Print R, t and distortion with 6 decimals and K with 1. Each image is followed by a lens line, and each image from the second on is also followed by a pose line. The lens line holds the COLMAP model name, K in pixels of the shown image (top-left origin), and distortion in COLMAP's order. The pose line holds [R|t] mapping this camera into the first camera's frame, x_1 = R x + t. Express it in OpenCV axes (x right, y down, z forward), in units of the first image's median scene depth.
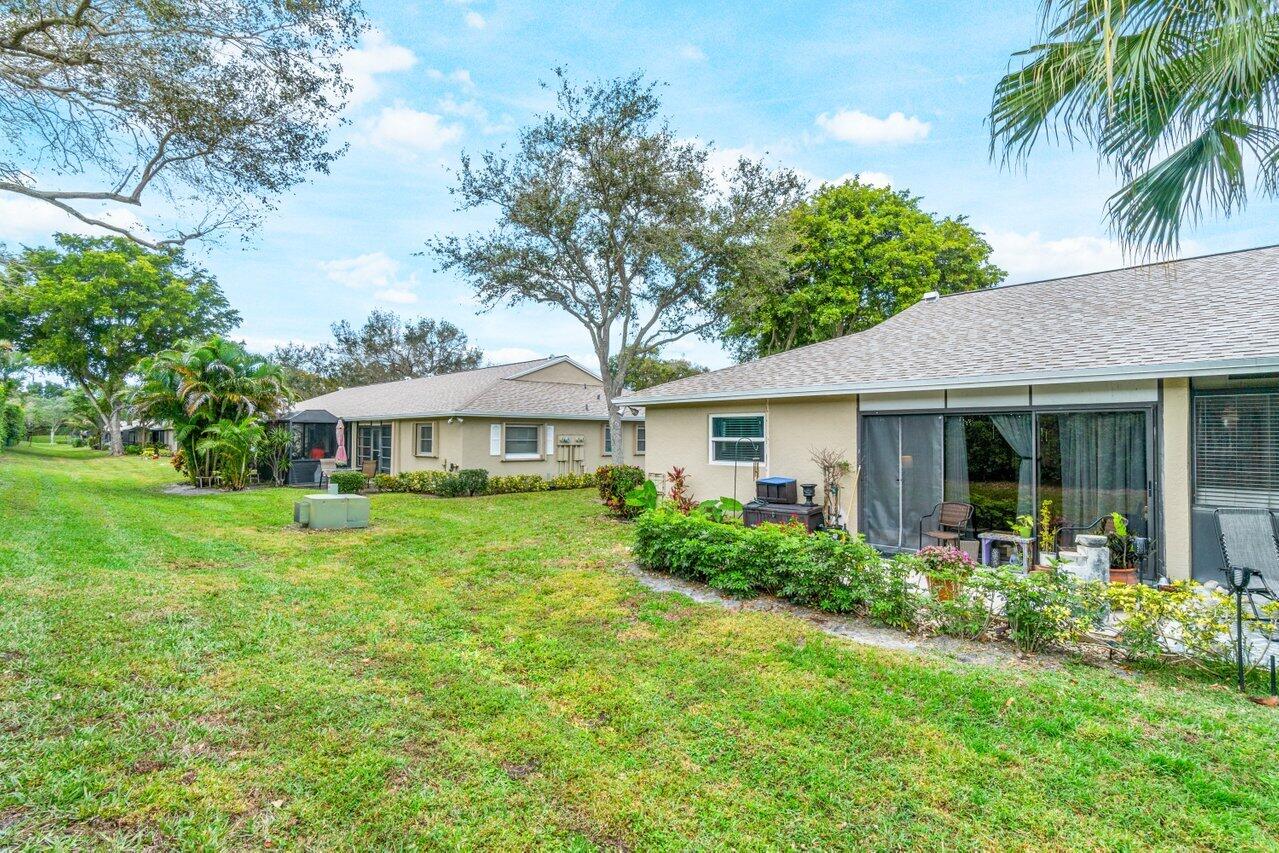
lens RADIAL K [[654.2, 0, 639.5], [0, 654.2, 426.5], [0, 0, 1]] dist [0.005878, 0.001201]
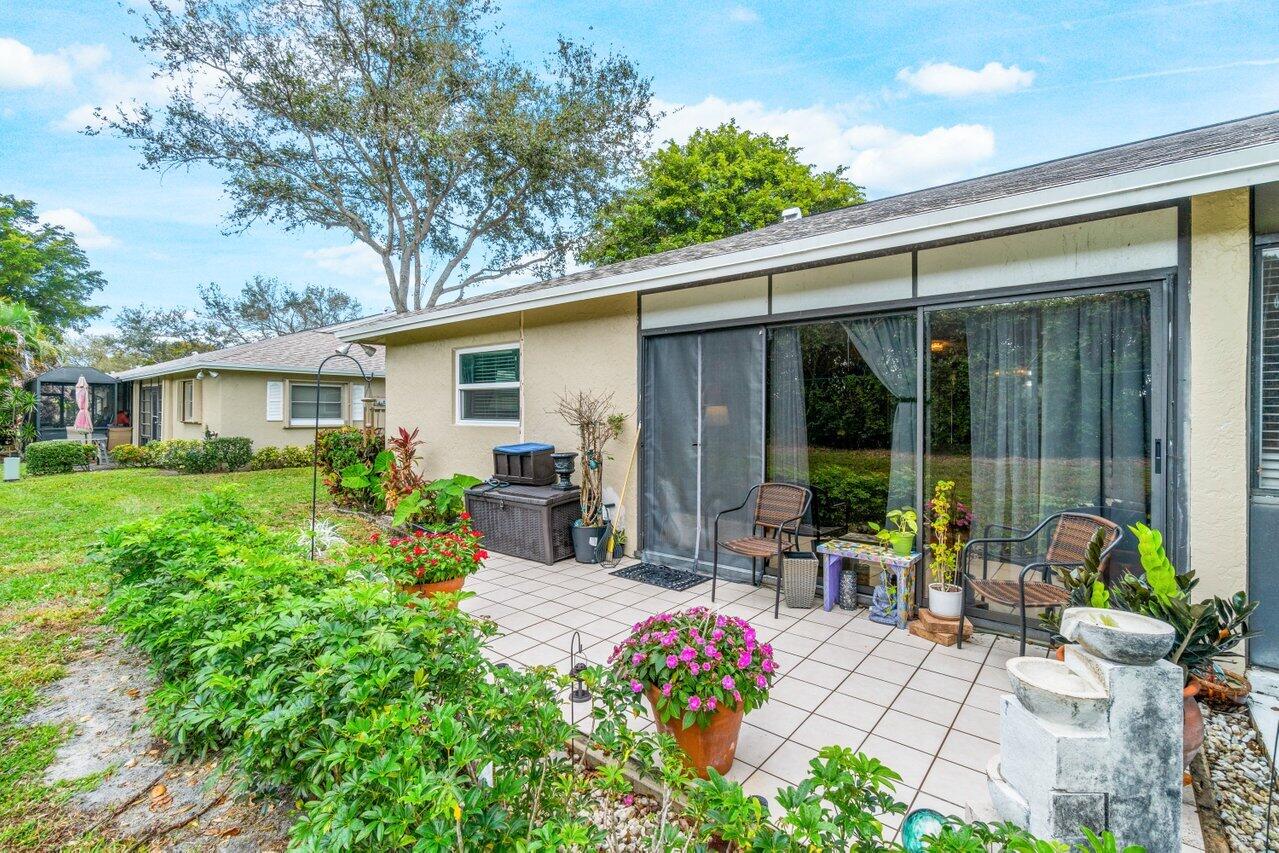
lens RADIAL K [[562.1, 0, 642.5], [0, 562.1, 418.3], [0, 0, 1]] dist [-0.000076, 0.001015]
pose [[0.994982, -0.000853, 0.100051, 0.254696], [-0.001428, 0.999741, 0.022722, 0.040298], [-0.100044, -0.022750, 0.994723, 0.435476]]
